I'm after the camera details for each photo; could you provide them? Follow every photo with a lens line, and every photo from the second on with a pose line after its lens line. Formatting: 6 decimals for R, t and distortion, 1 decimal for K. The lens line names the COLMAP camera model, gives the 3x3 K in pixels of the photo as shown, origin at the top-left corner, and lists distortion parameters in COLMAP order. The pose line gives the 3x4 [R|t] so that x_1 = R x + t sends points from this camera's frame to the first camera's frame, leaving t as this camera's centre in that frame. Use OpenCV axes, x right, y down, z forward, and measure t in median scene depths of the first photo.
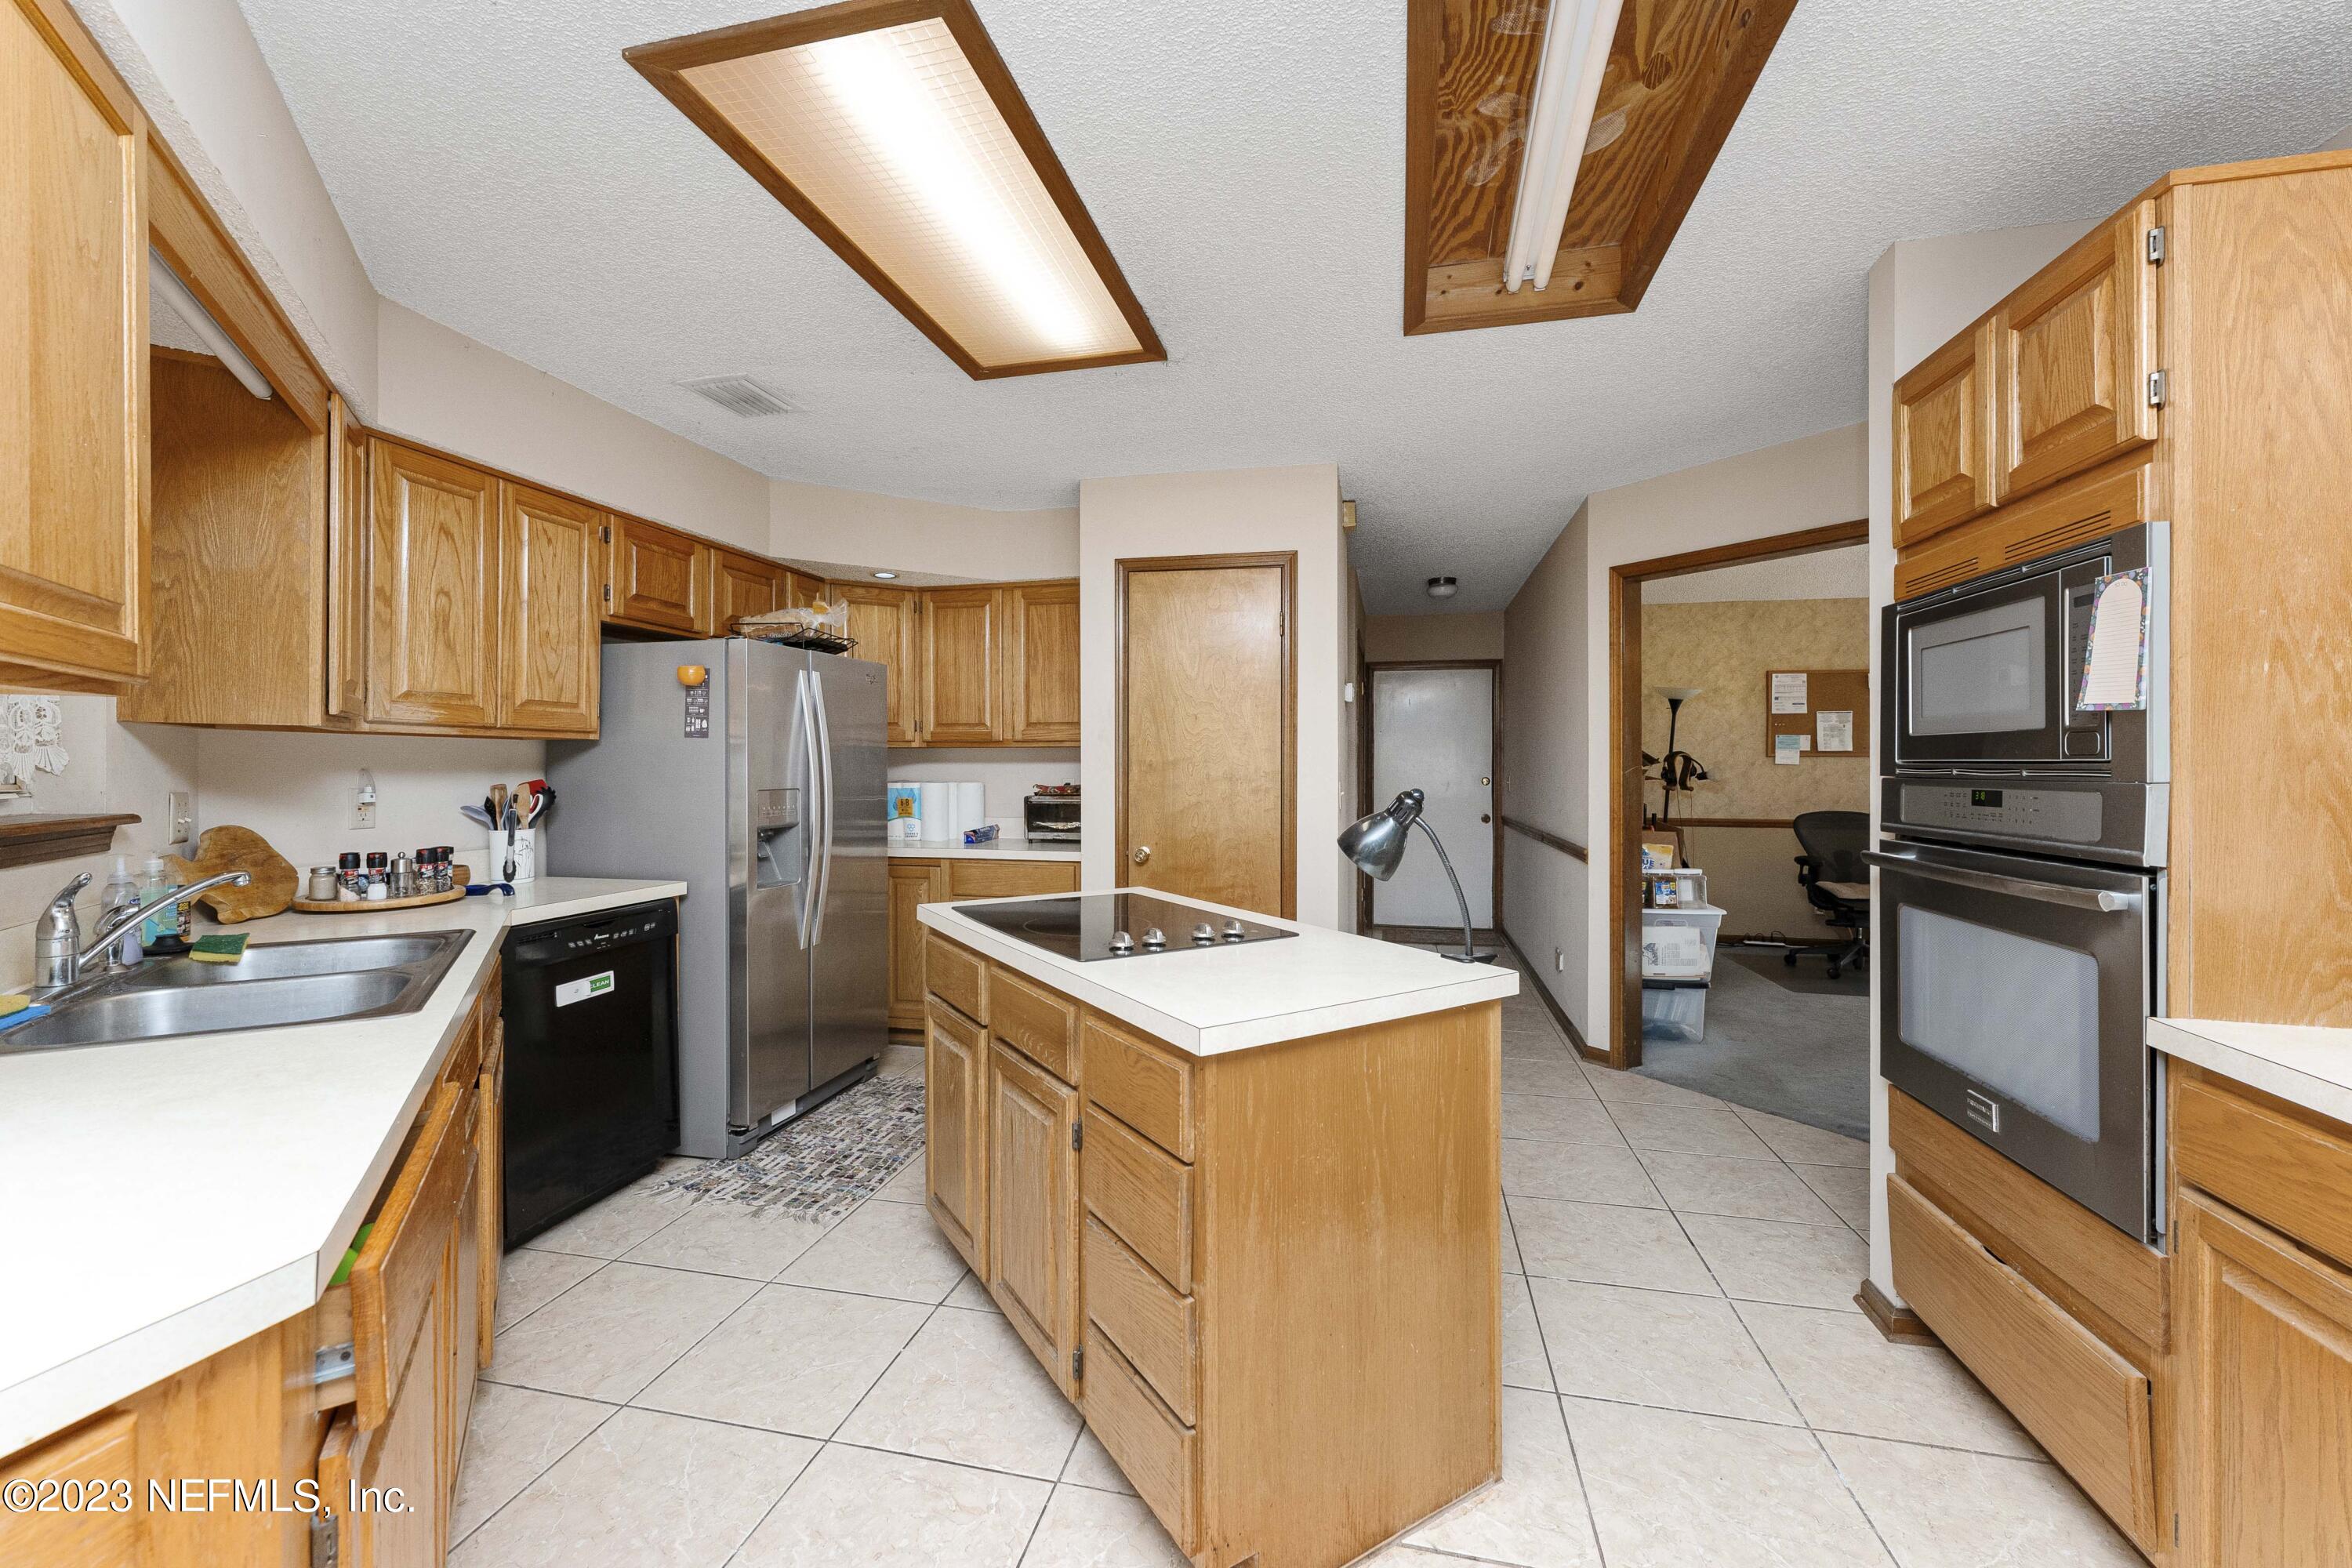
lens RADIAL K [[949.3, 0, 1176.3], [0, 949.3, 766.4], [0, 0, 1]] dist [-0.001916, -0.000210]
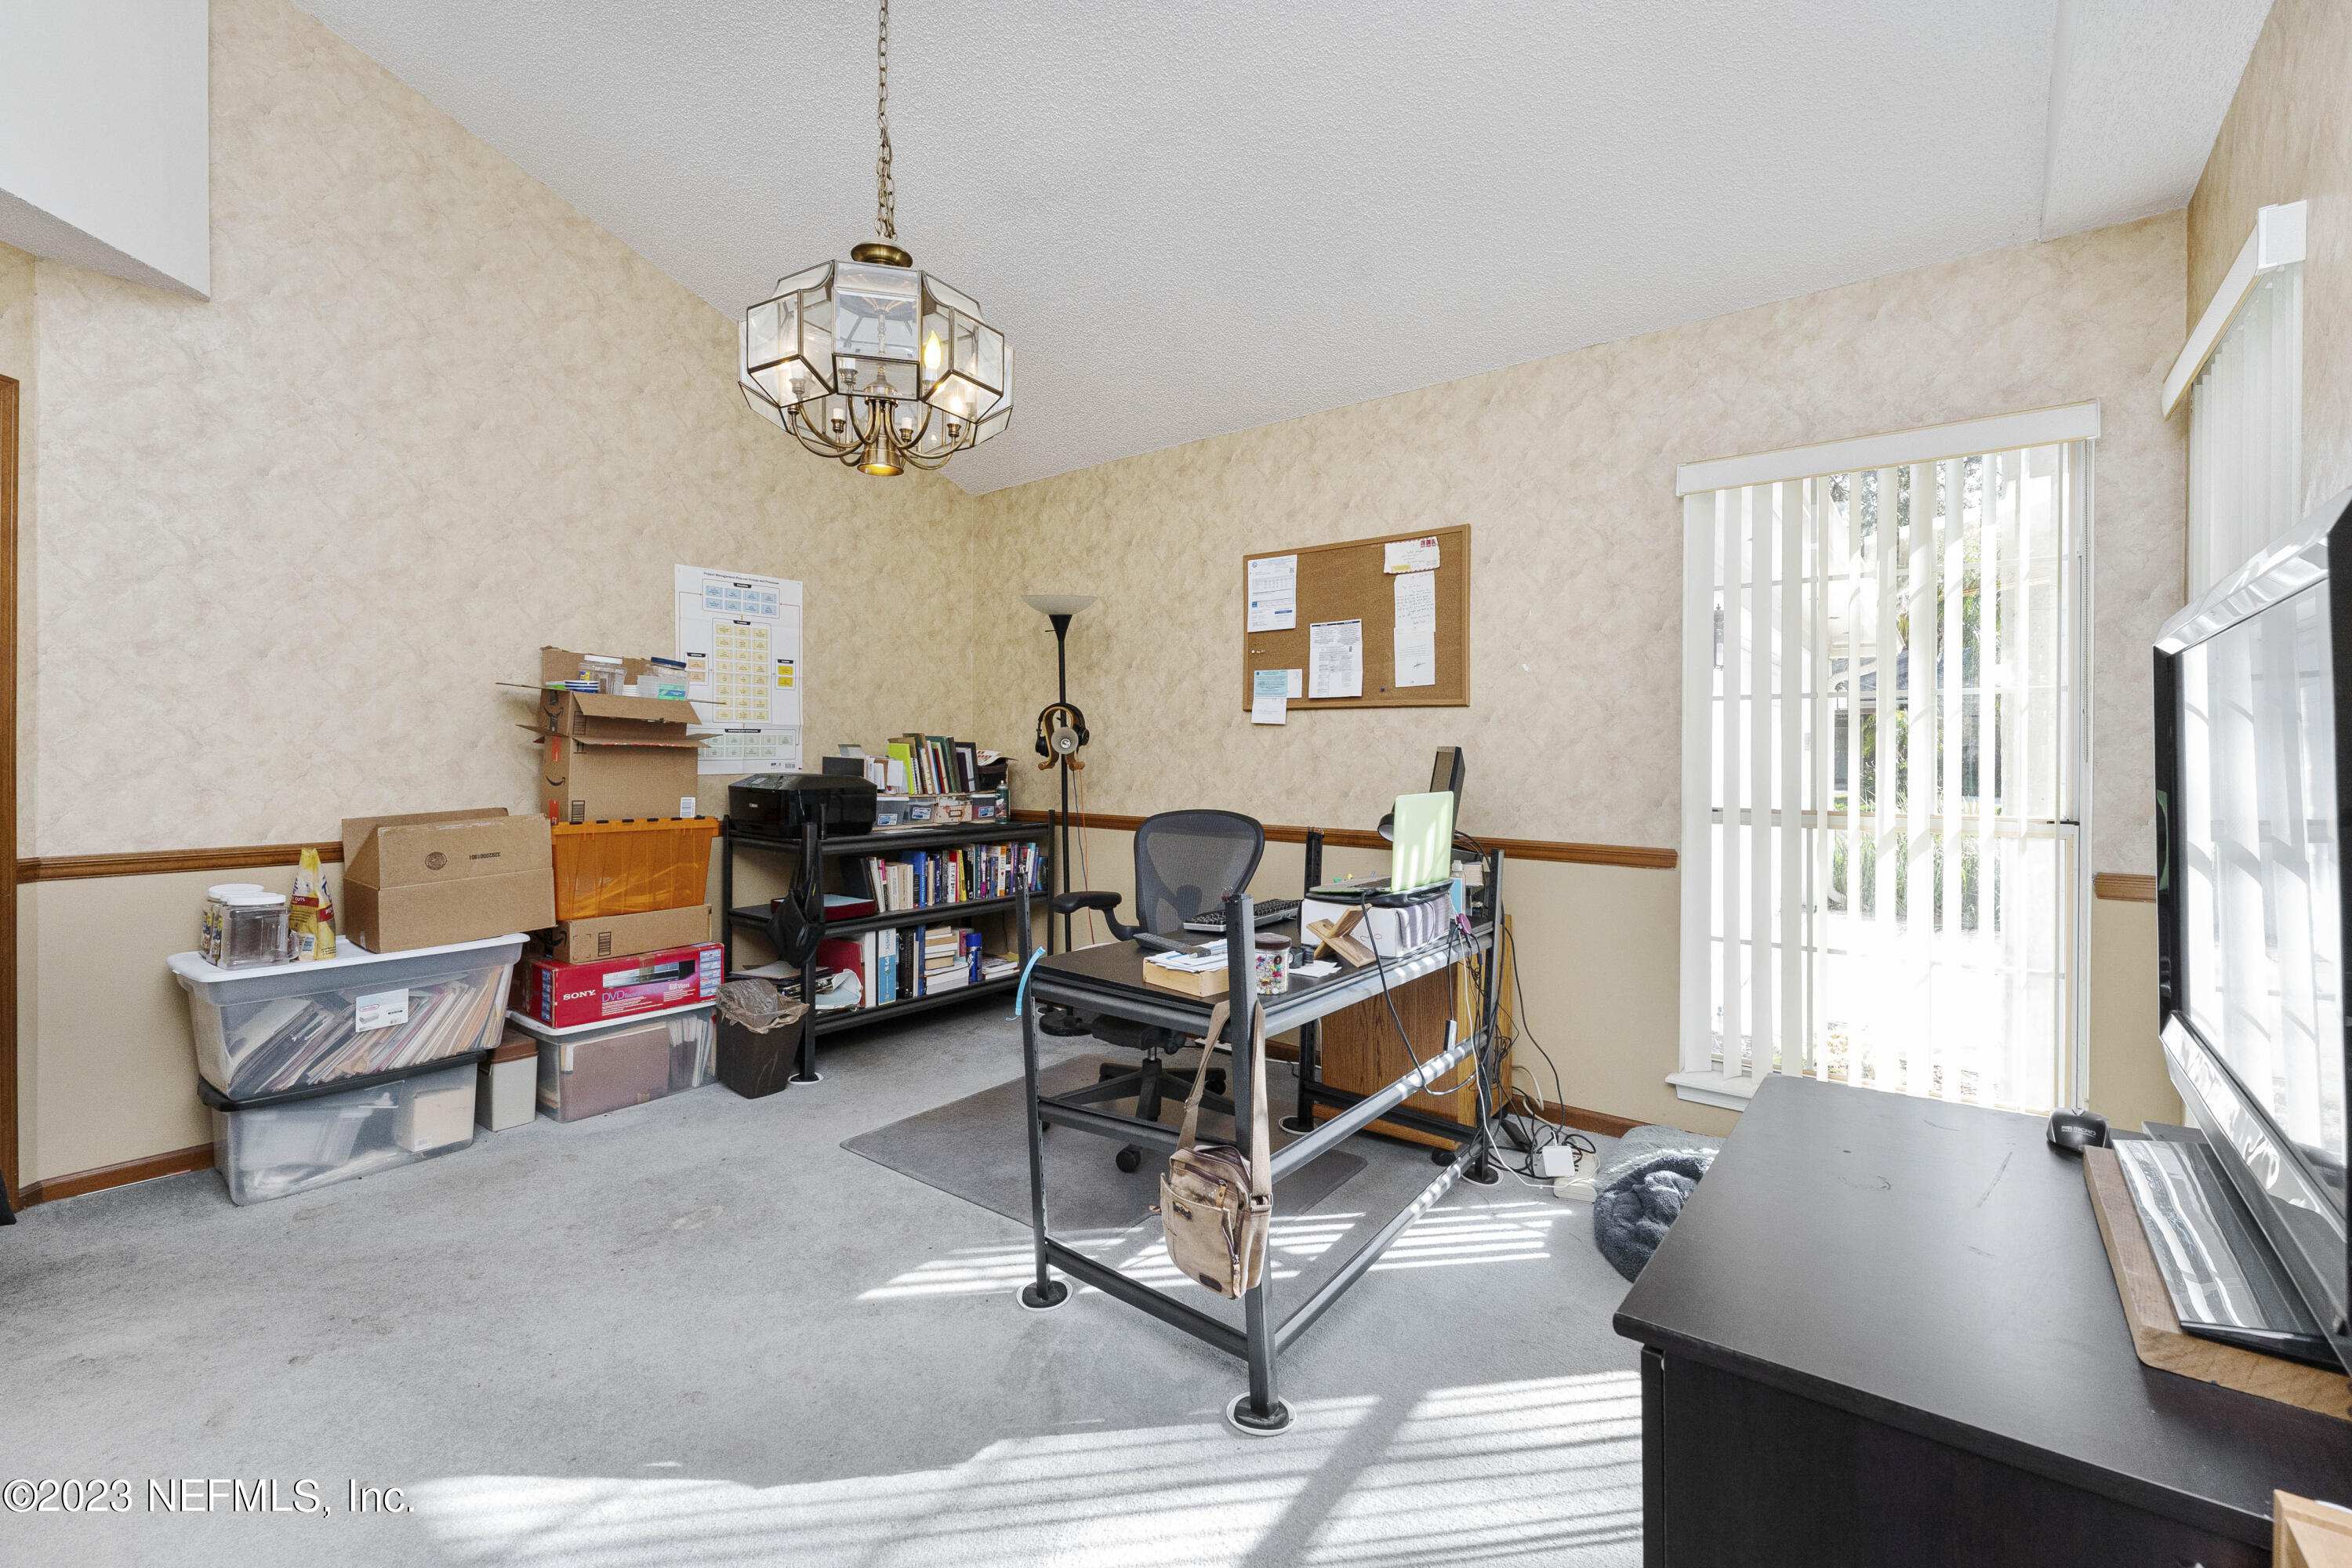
lens RADIAL K [[1017.5, 0, 1177.8], [0, 1017.5, 765.4], [0, 0, 1]] dist [-0.000384, -0.000002]
pose [[0.905793, 0.007715, -0.423651, 2.176906], [-0.005970, 0.999967, 0.005447, 0.048758], [0.423679, -0.002404, 0.905809, 1.150164]]
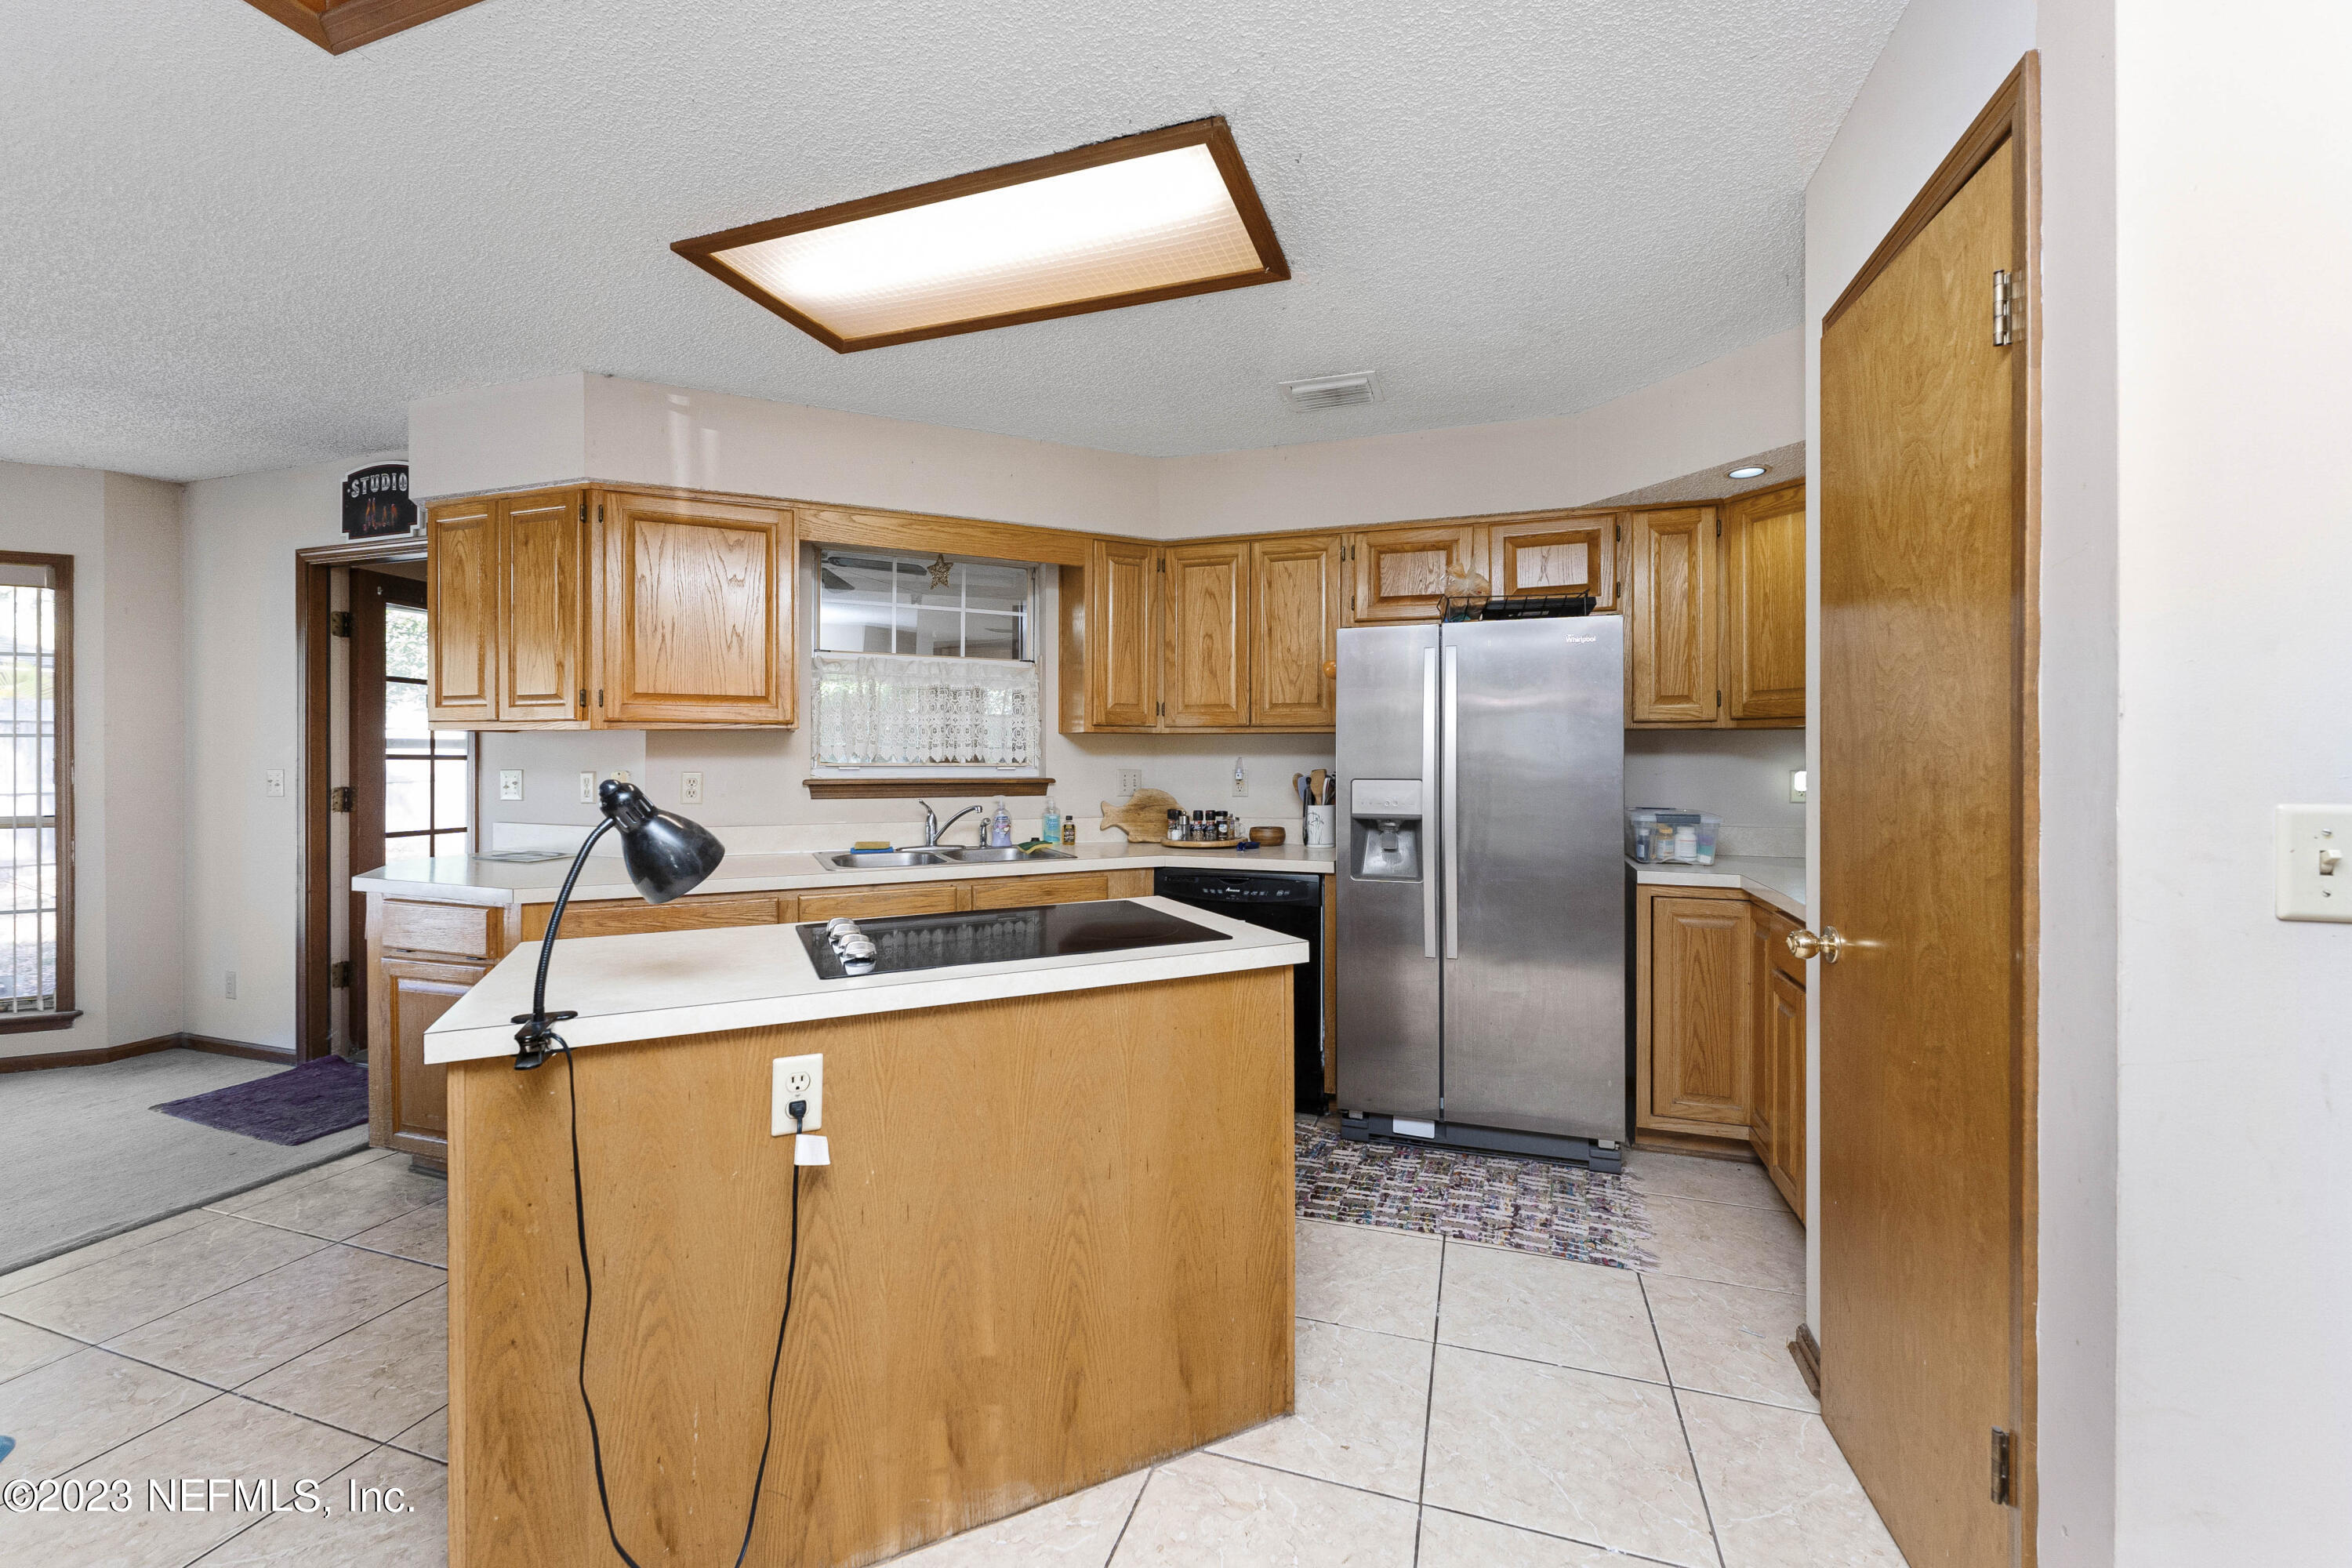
lens RADIAL K [[949.3, 0, 1194.8], [0, 949.3, 760.3], [0, 0, 1]] dist [-0.001916, -0.000210]
pose [[-0.102981, -0.002302, -0.994681, 0.604879], [-0.007446, 0.999971, -0.001543, 0.009501], [0.994655, 0.007247, -0.102995, 0.999241]]
